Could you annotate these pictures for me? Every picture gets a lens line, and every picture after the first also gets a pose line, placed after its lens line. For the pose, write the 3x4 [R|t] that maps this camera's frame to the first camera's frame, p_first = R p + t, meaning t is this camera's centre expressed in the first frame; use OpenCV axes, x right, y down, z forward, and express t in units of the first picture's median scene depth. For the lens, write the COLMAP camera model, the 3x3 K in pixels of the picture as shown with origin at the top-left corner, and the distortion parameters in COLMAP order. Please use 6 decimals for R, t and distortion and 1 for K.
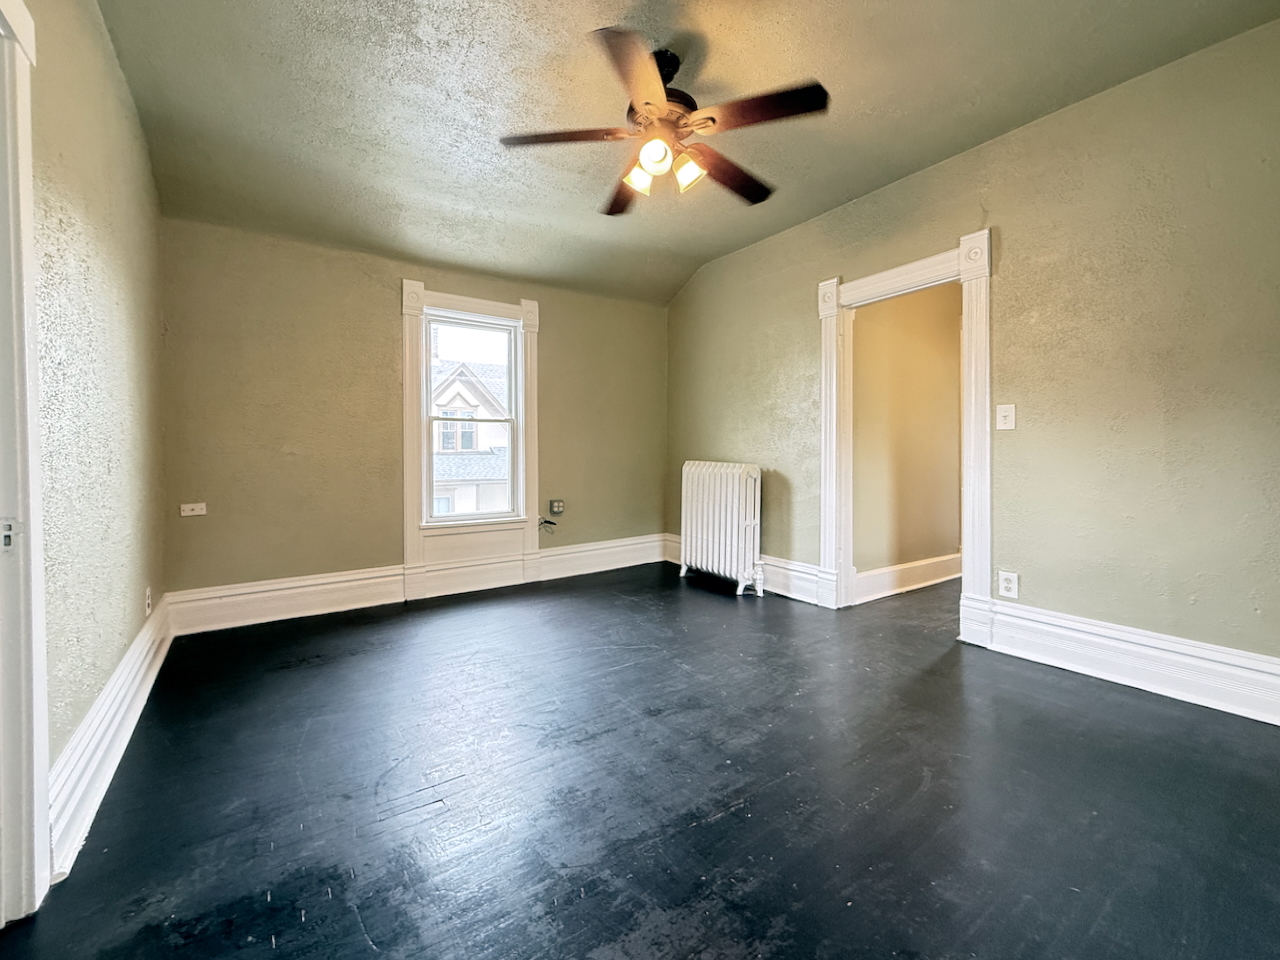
lens RADIAL K [[545.3, 0, 638.9], [0, 545.3, 440.6], [0, 0, 1]] dist [-0.000963, -0.000112]
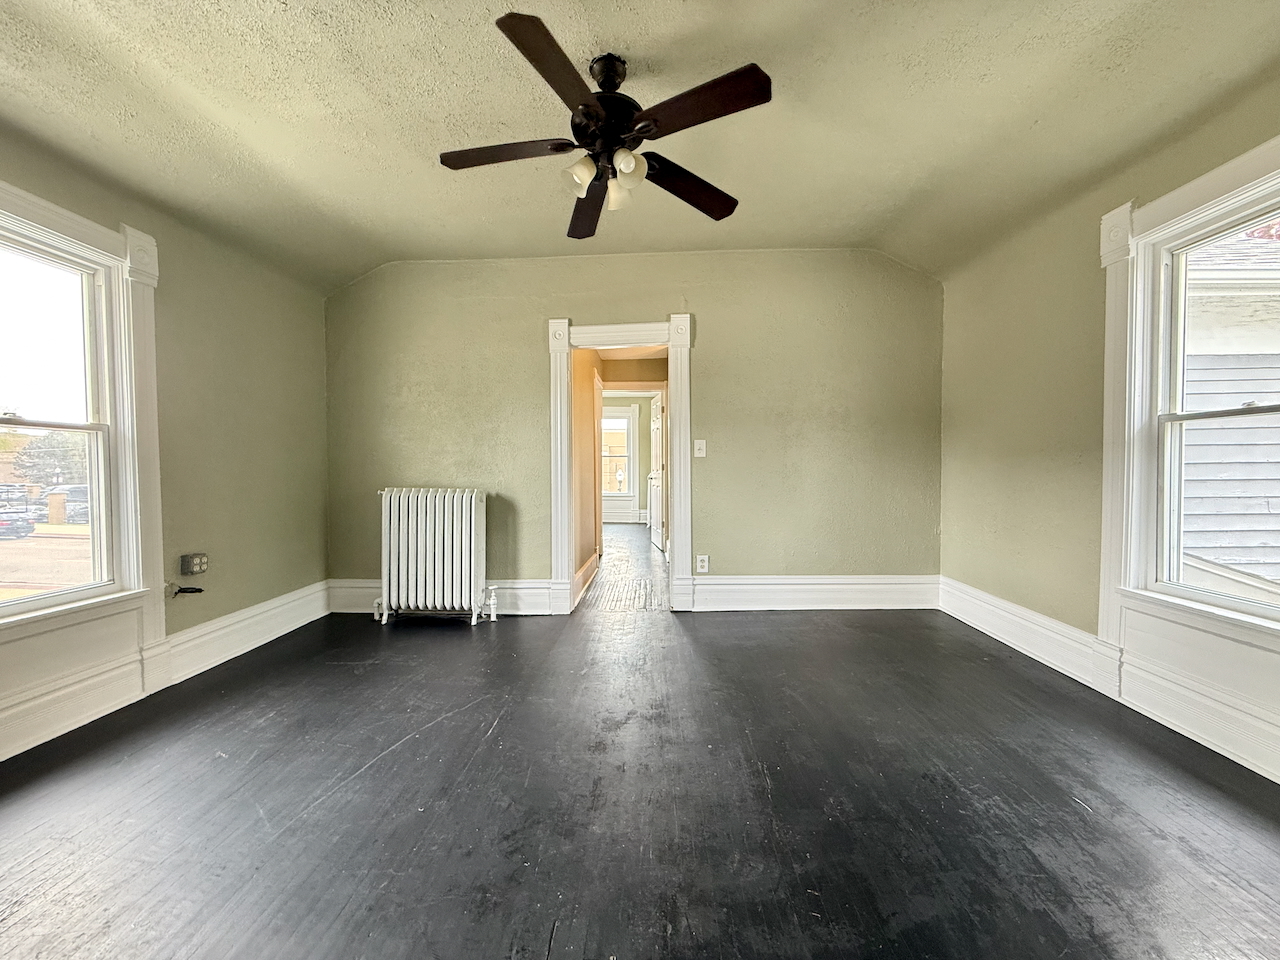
lens RADIAL K [[513.0, 0, 636.2], [0, 513.0, 473.2], [0, 0, 1]] dist [-0.000096, -0.000129]
pose [[0.587044, -0.008864, 0.809506, -0.376088], [-0.002344, 0.999917, 0.012649, 0.003712], [-0.809551, -0.009323, 0.586975, 0.240924]]
